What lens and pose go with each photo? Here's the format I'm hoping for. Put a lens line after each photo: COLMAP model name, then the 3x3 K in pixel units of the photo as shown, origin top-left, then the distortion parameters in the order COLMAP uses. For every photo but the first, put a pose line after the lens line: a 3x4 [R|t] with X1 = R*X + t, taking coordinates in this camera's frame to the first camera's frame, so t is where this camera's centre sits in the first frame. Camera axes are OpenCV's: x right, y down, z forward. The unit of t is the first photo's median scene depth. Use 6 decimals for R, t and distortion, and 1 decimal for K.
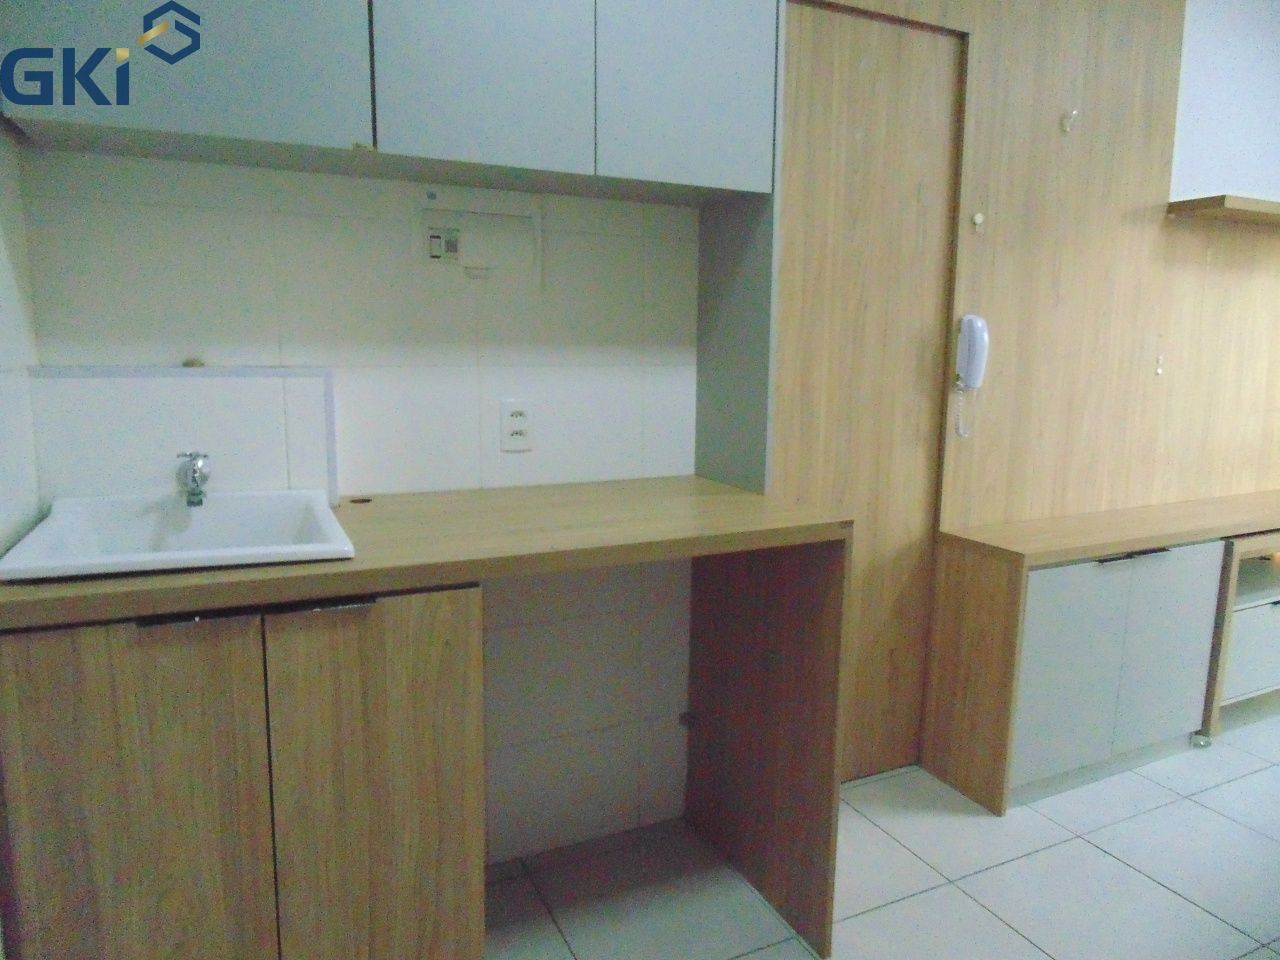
lens RADIAL K [[855.2, 0, 640.0], [0, 855.2, 480.0], [0, 0, 1]] dist [-0.003836, -0.002878]
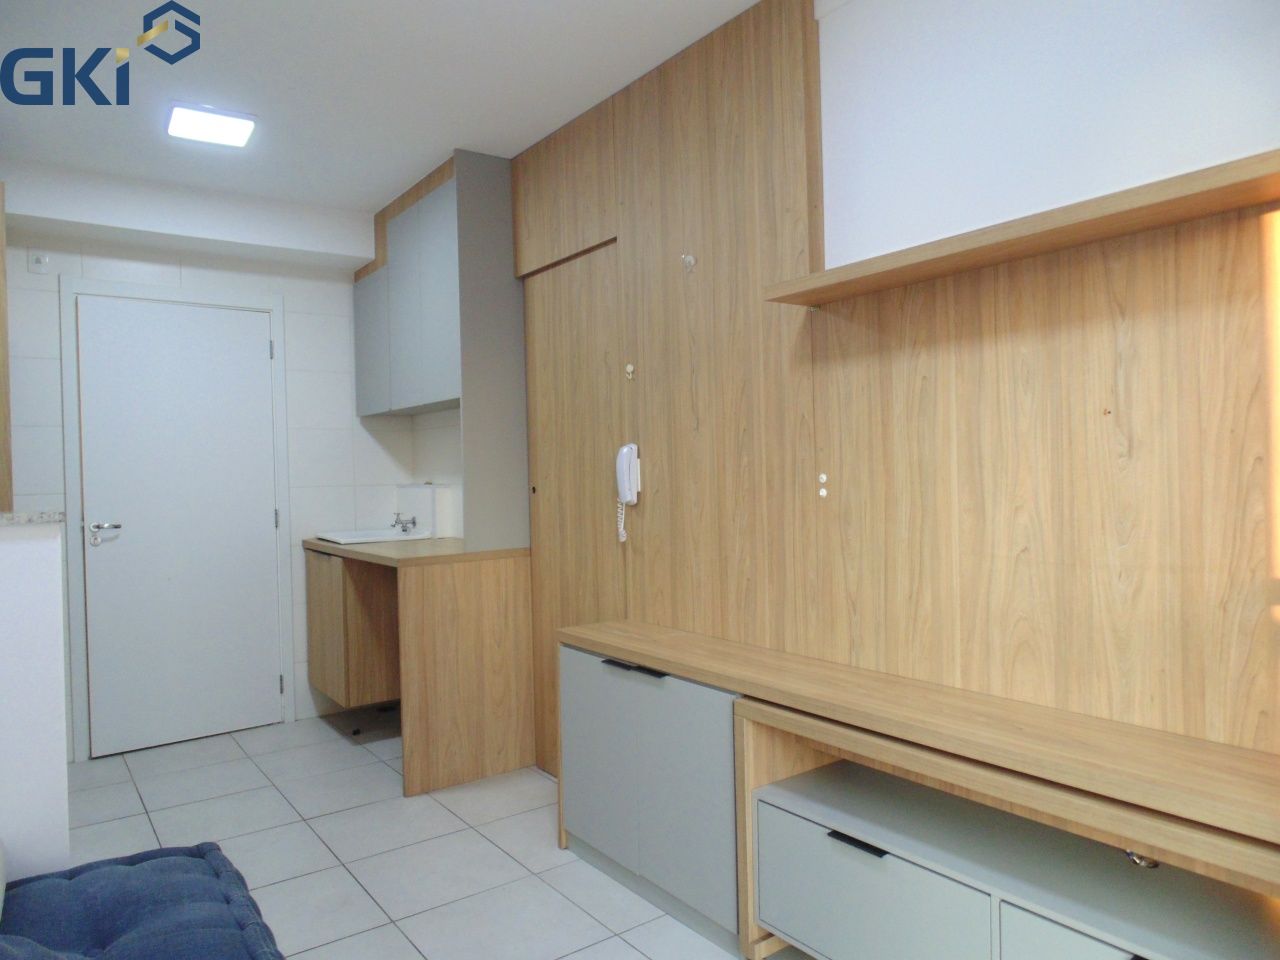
lens RADIAL K [[855.2, 0, 640.0], [0, 855.2, 480.0], [0, 0, 1]] dist [-0.003836, -0.002878]
pose [[0.184664, -0.001509, -0.982801, 1.614469], [-0.128837, 0.991332, -0.025730, -0.112499], [0.974320, 0.131373, 0.182869, 0.796823]]
